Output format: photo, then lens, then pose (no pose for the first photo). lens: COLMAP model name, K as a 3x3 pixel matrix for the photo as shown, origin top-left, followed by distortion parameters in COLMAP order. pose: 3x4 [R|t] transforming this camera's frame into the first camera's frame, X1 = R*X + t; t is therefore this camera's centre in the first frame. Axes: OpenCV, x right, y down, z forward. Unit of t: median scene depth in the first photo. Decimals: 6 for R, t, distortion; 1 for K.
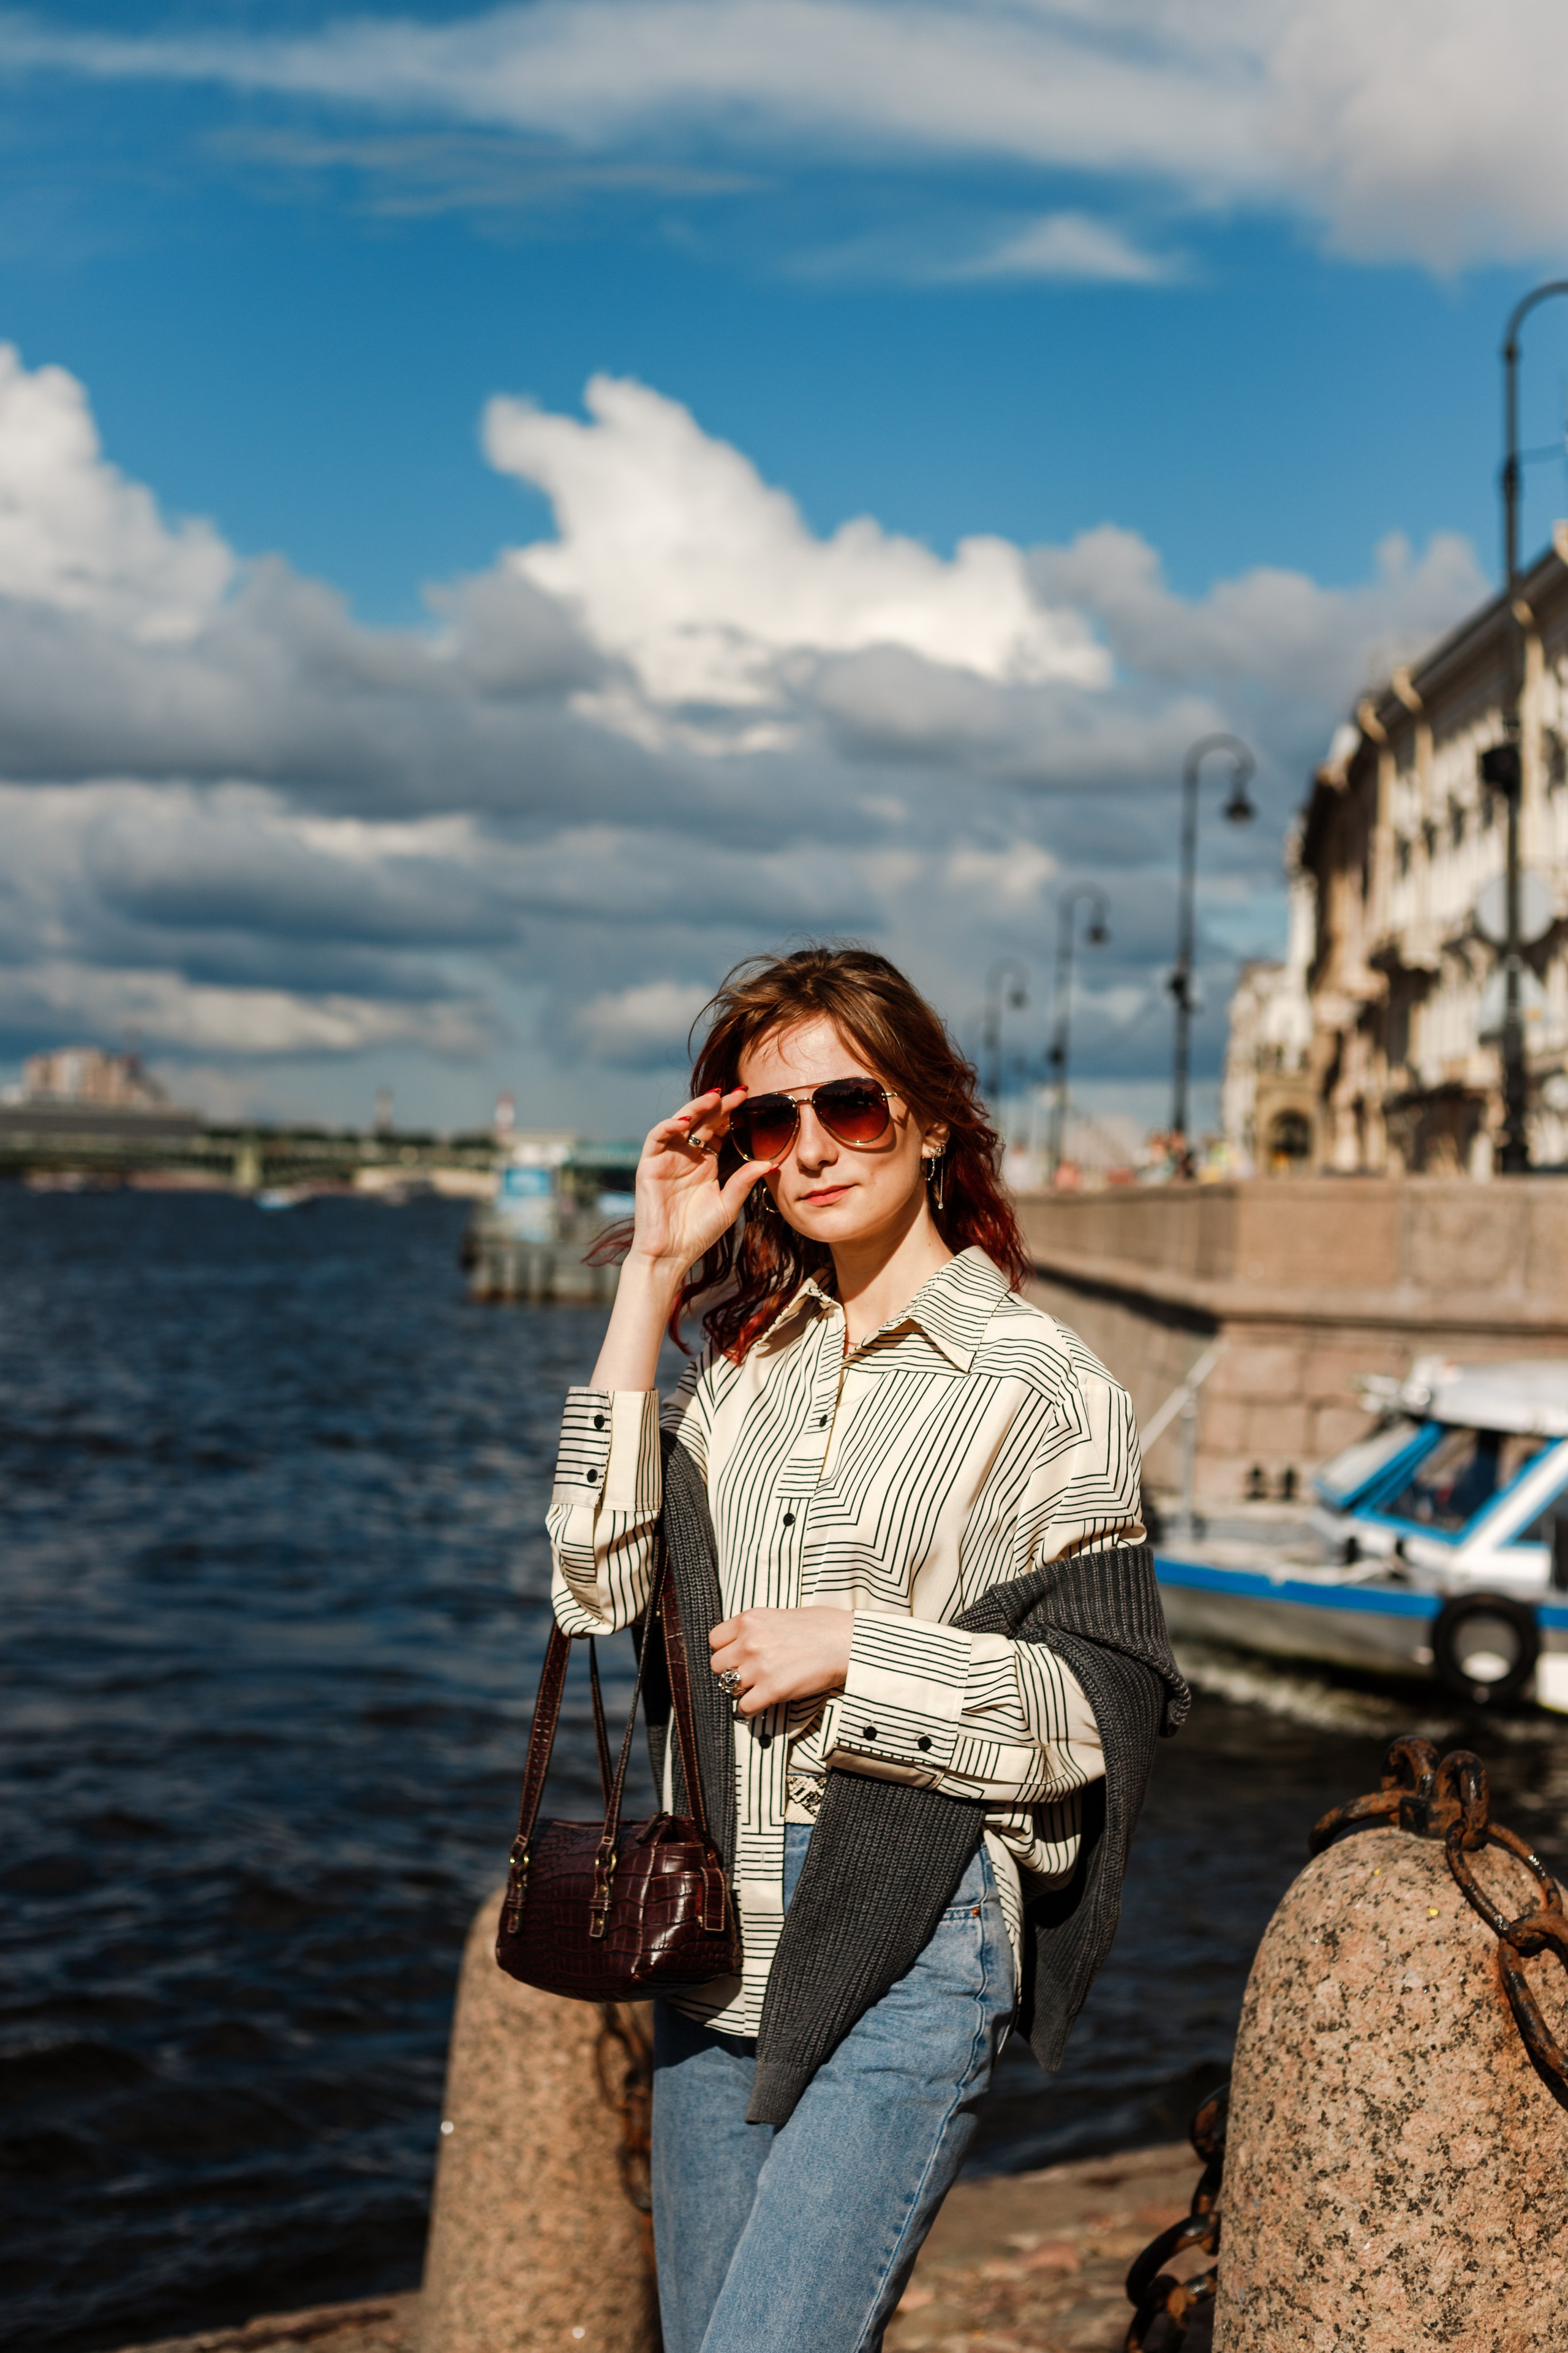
lens RADIAL K [[3619.7, 0, 781.5], [0, 3619.7, 1135.5], [0, 0, 1]] dist [0.021837, -0.062455]
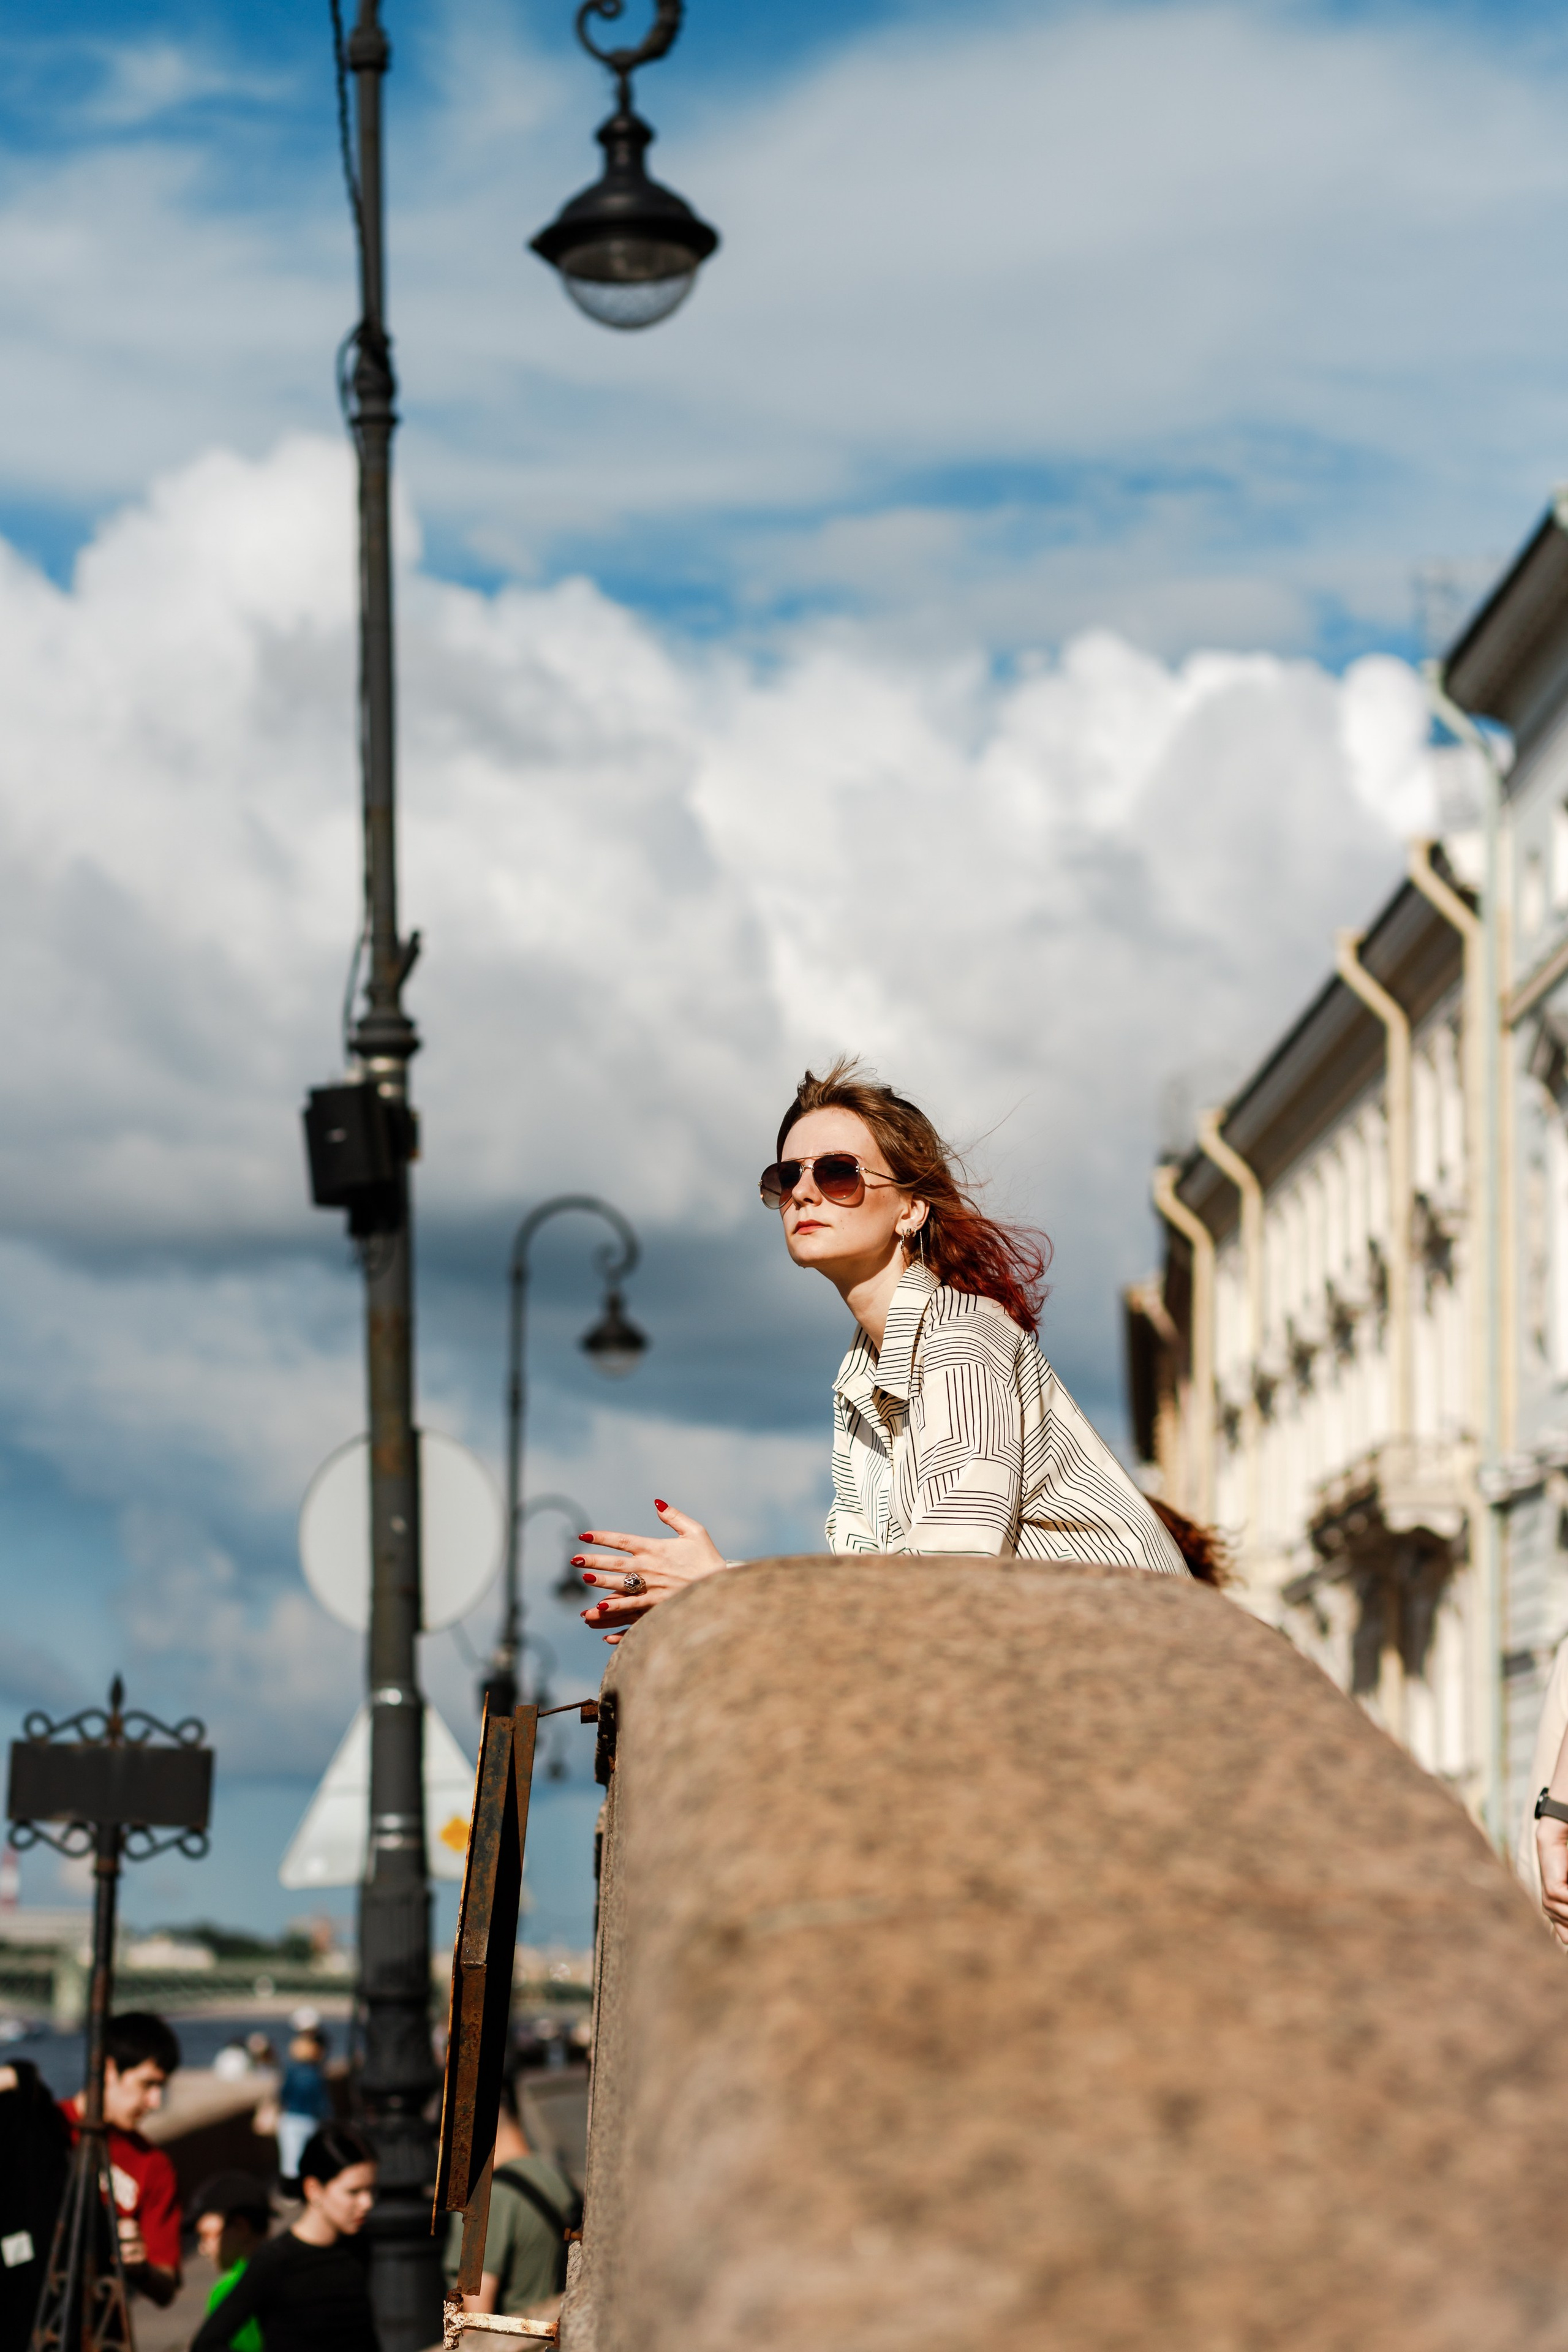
lens RADIAL K [[5538.1, 0, 784.0], [0, 5538.1, 1176.0], [0, 0, 1]] dist [0.004805, 0.002010]
pose [[0.999148, -0.014683, 0.038564, 1.164948], [0.019481, 0.991691, -0.127156, -0.149657], [-0.036377, 0.127799, 0.991133, 2.381677]]
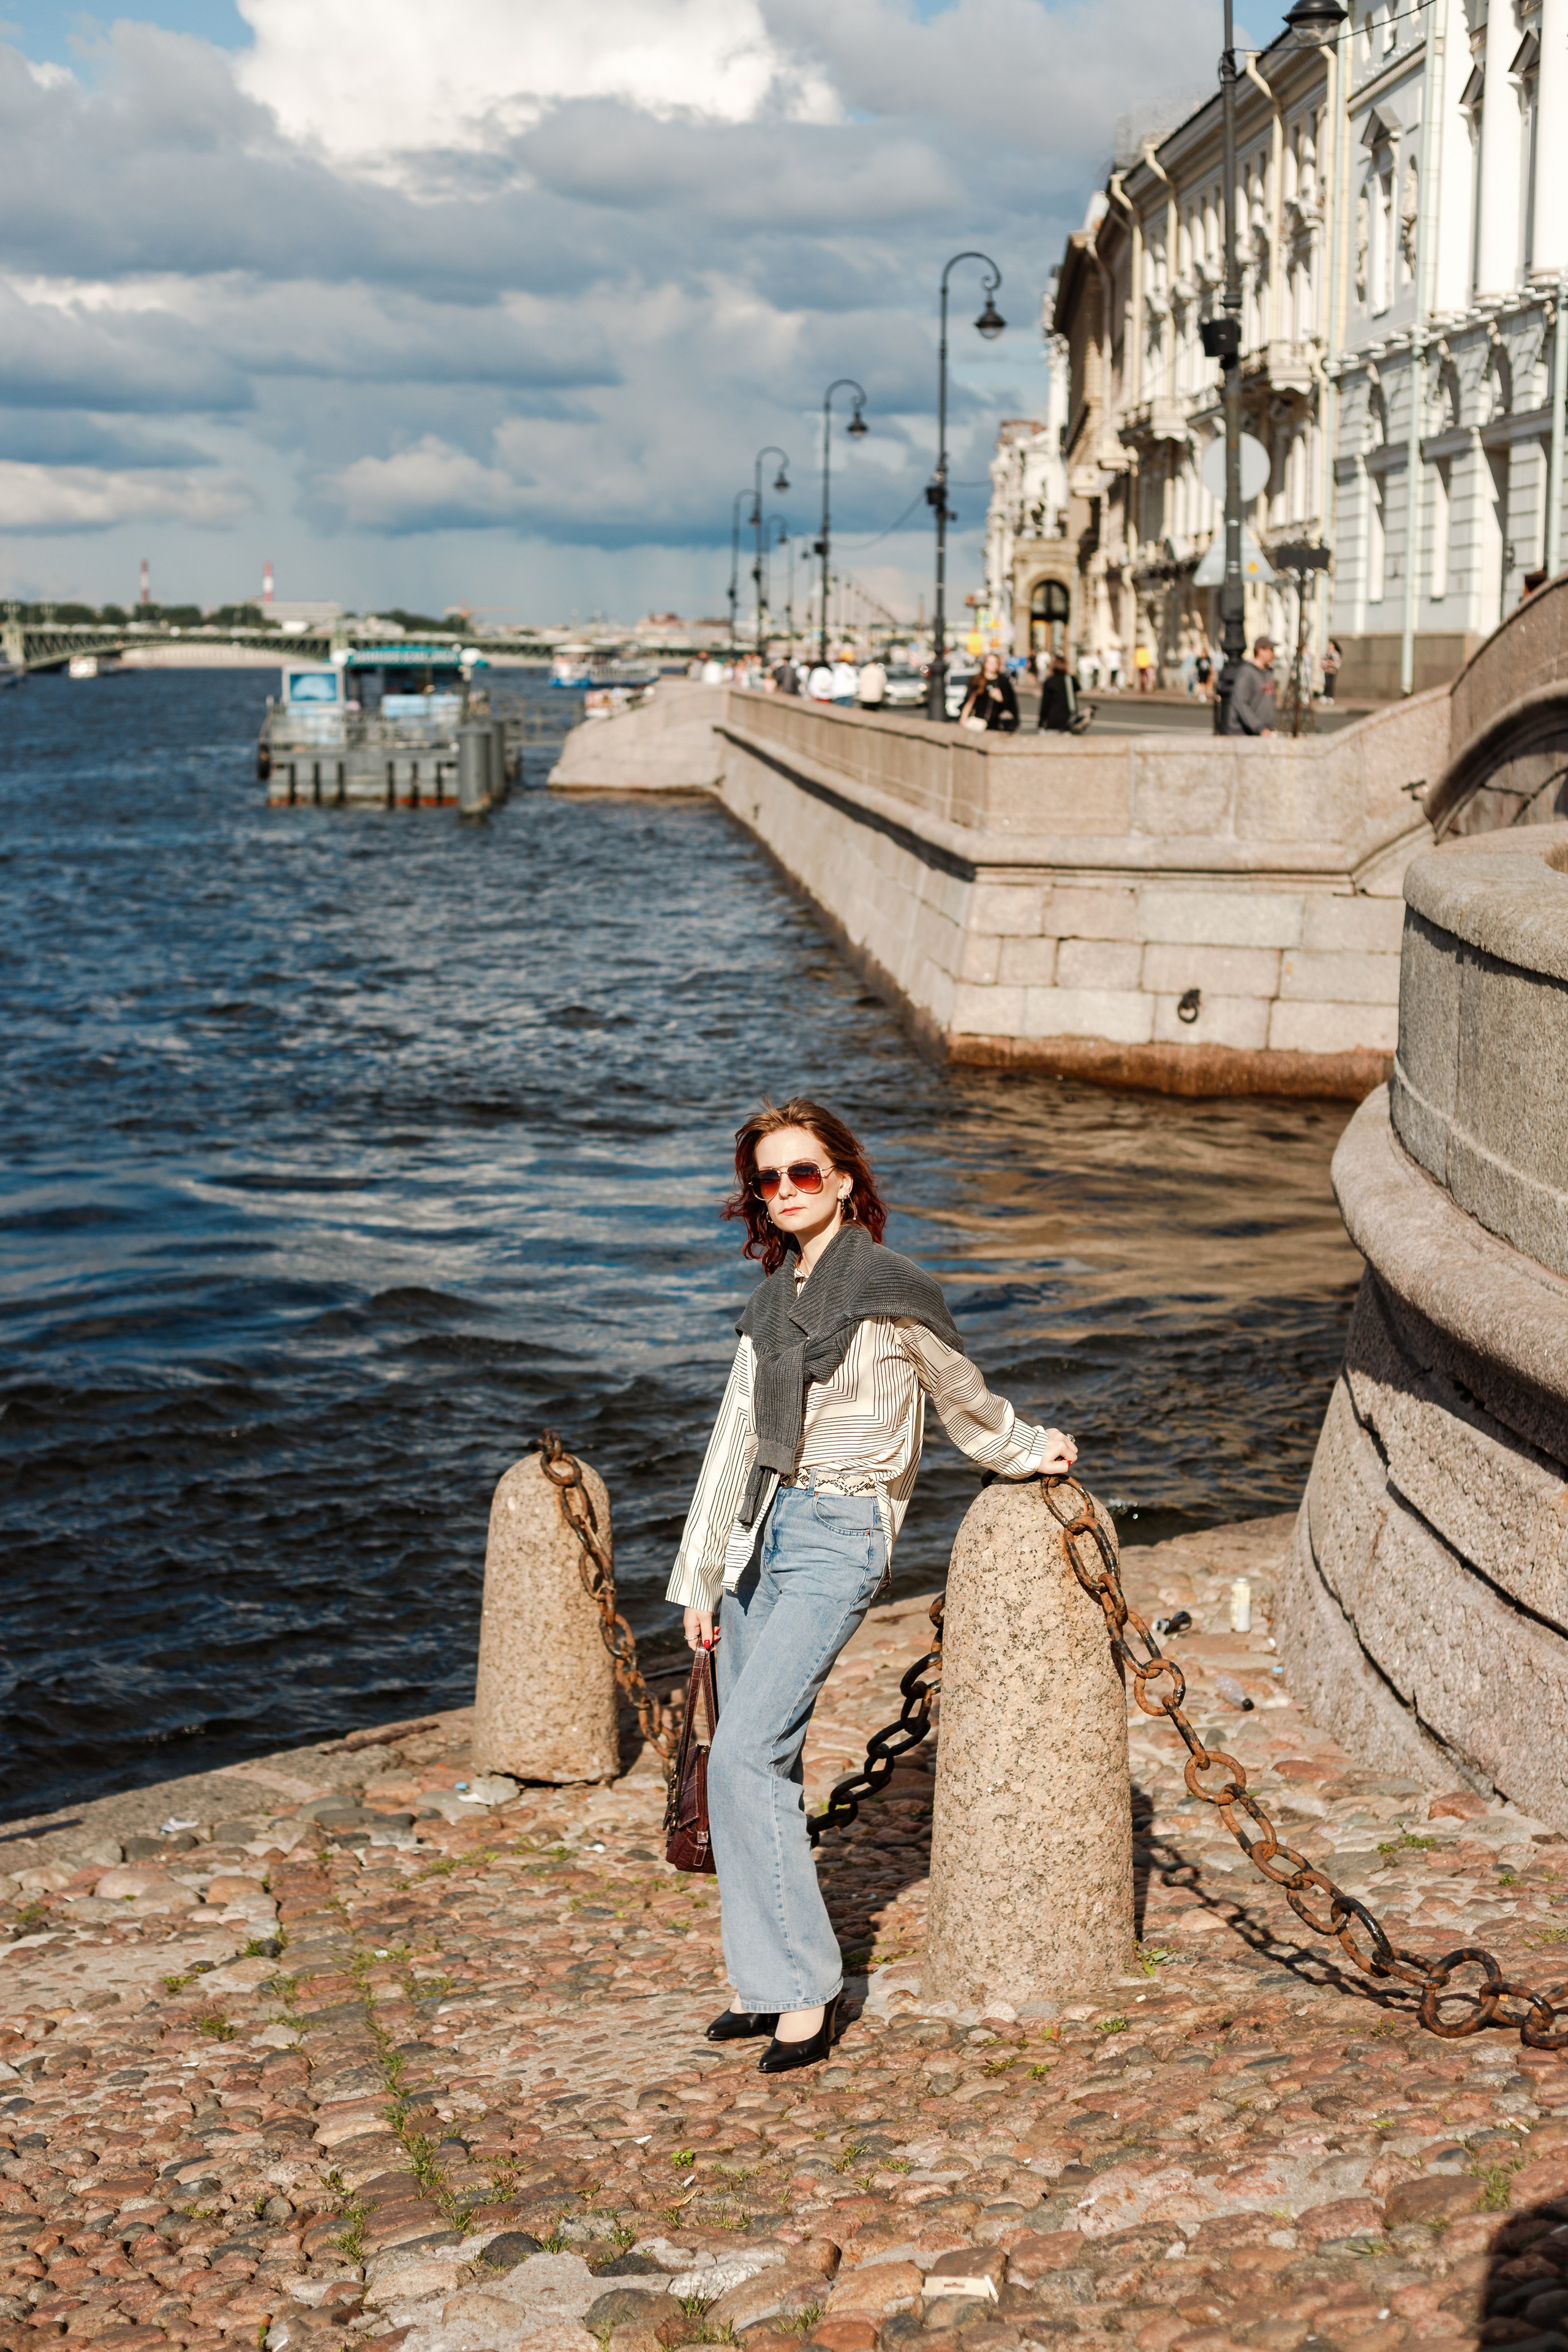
lens RADIAL K [[3588.7, 0, 775.0], [0, 3588.7, 1212.0], [0, 0, 1]] dist [0.025360, -0.085342]
pose [[0.997577, -0.039426, 0.057323, -0.049250], [0.028946, 0.984437, 0.173335, -0.182150], [-0.063265, -0.171256, 0.983193, -0.571724]]
